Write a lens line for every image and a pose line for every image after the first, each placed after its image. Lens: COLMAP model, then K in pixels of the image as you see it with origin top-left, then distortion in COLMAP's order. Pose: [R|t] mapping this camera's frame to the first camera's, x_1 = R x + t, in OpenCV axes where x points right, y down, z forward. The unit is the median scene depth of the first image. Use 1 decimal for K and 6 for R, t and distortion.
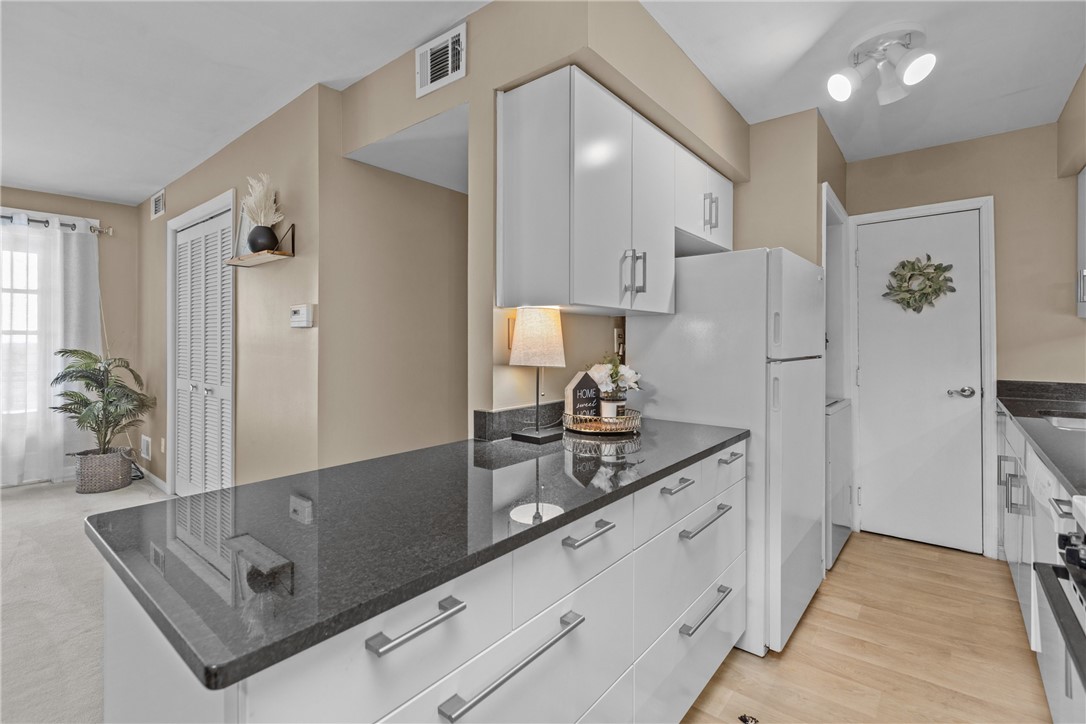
lens RADIAL K [[496.4, 0, 542.6], [0, 496.4, 341.5], [0, 0, 1]] dist [0.000770, -0.000204]
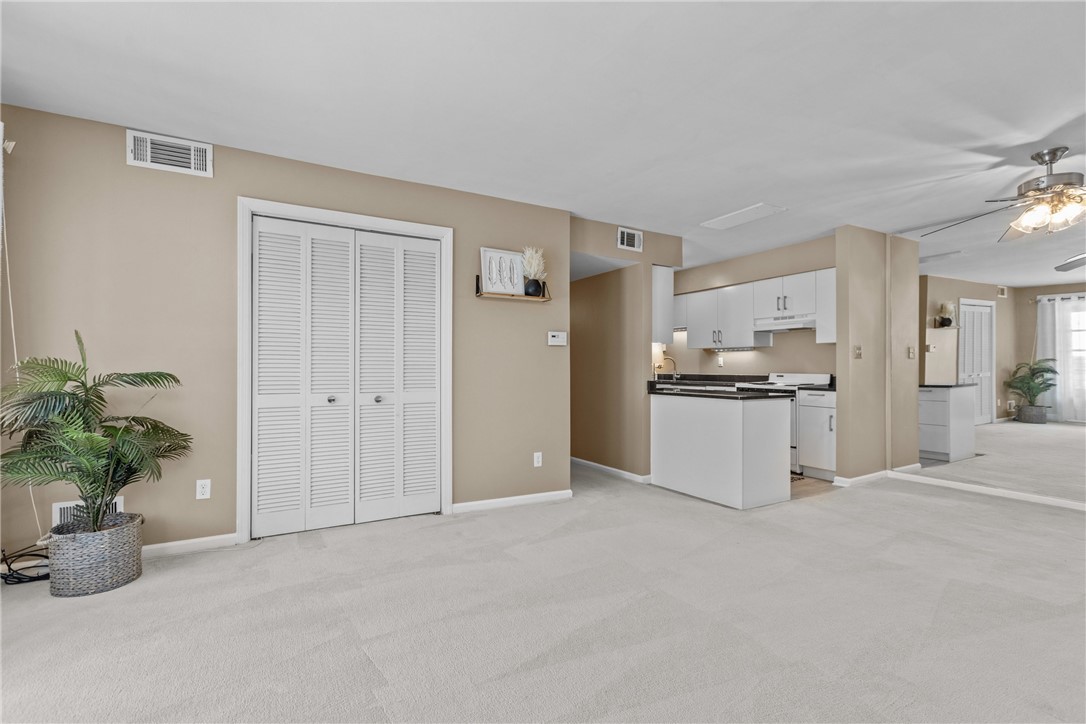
lens RADIAL K [[497.6, 0, 542.8], [0, 497.6, 368.7], [0, 0, 1]] dist [0.002023, 0.000256]
pose [[0.350643, -0.004573, 0.936498, -1.702848], [0.001510, 0.999990, 0.004318, 0.036279], [-0.936508, -0.000100, 0.350646, 0.353017]]
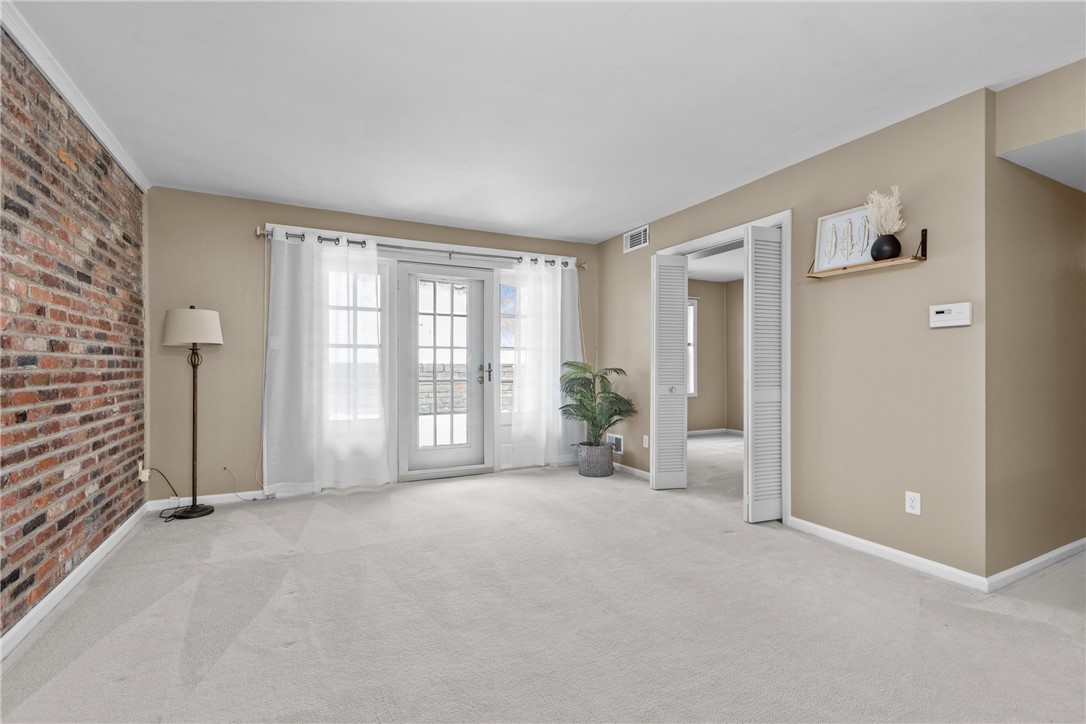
lens RADIAL K [[494.6, 0, 545.9], [0, 494.6, 367.5], [0, 0, 1]] dist [0.001707, 0.000137]
pose [[0.918483, -0.005087, -0.395428, -0.687015], [0.004519, 0.999987, -0.002368, 0.046061], [0.395435, 0.000388, 0.918494, -0.234331]]
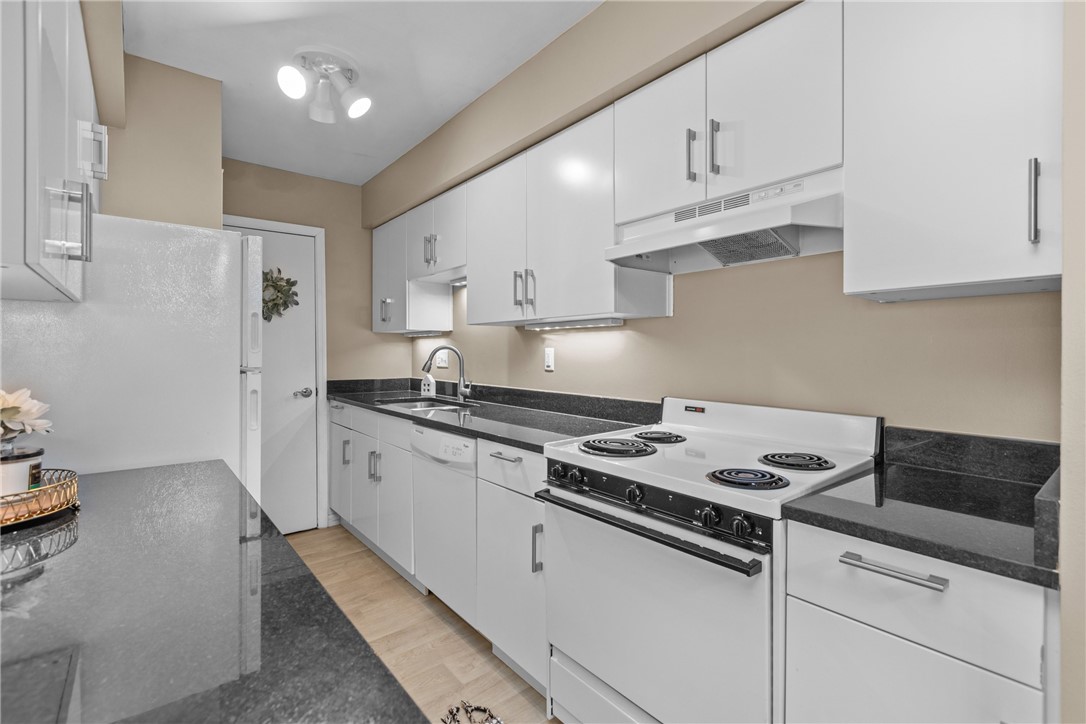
lens RADIAL K [[494.6, 0, 545.1], [0, 494.6, 356.7], [0, 0, 1]] dist [0.001089, 0.000069]
pose [[0.198699, -0.011404, 0.979994, -0.165330], [-0.002307, 0.999924, 0.012104, 0.002649], [-0.980058, -0.004666, 0.198658, 0.224474]]
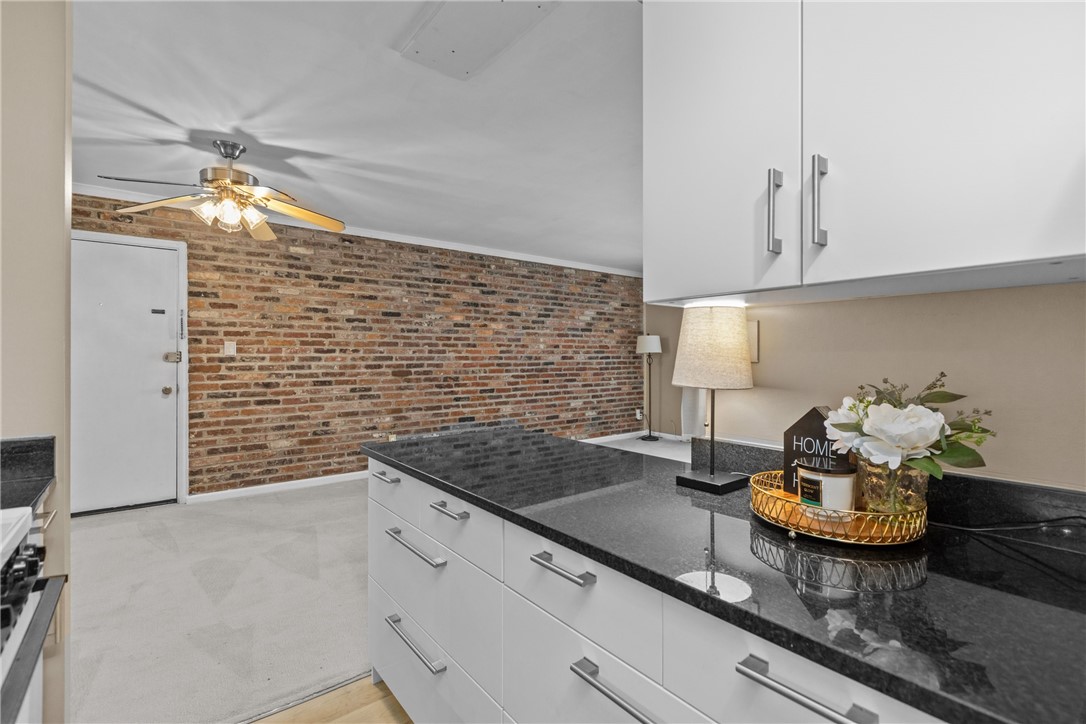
lens RADIAL K [[494.6, 0, 545.9], [0, 494.6, 367.5], [0, 0, 1]] dist [0.001707, 0.000137]
pose [[-0.213393, 0.018885, -0.976784, 0.438853], [-0.001423, 0.999806, 0.019641, 0.007401], [0.976966, 0.005581, -0.213324, 0.542310]]
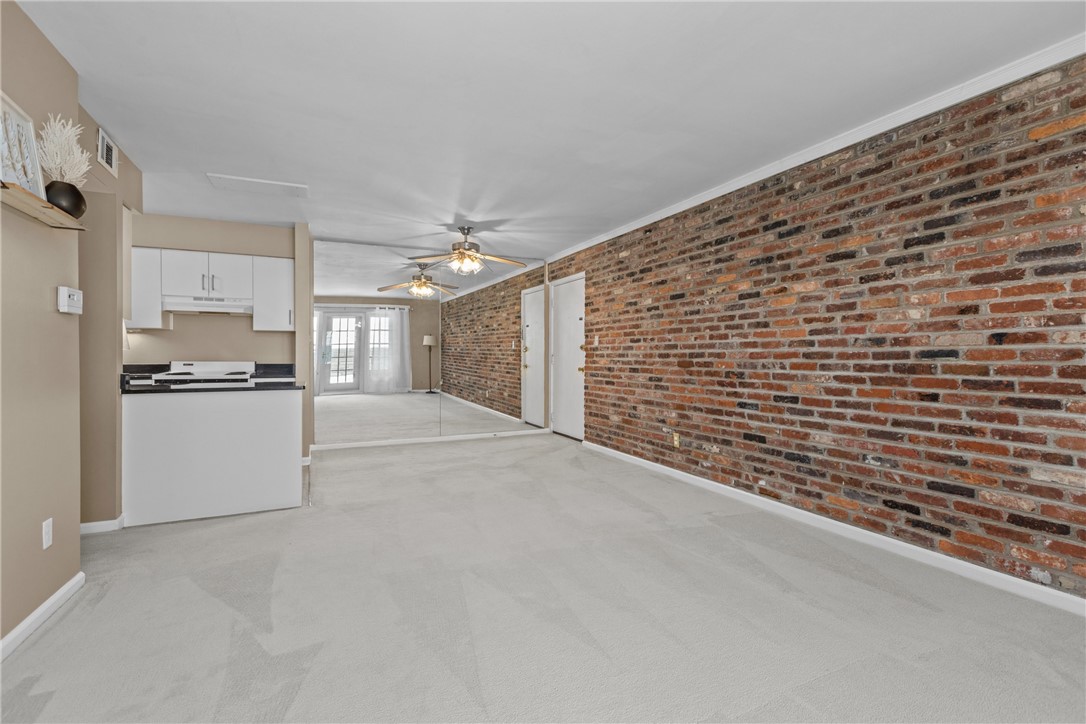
lens RADIAL K [[491.0, 0, 546.1], [0, 491.0, 358.8], [0, 0, 1]] dist [0.000292, 0.000056]
pose [[-0.903624, -0.007353, 0.428264, -1.358582], [-0.004306, 0.999958, 0.008083, 0.036419], [-0.428305, 0.005460, -0.903618, 1.165386]]
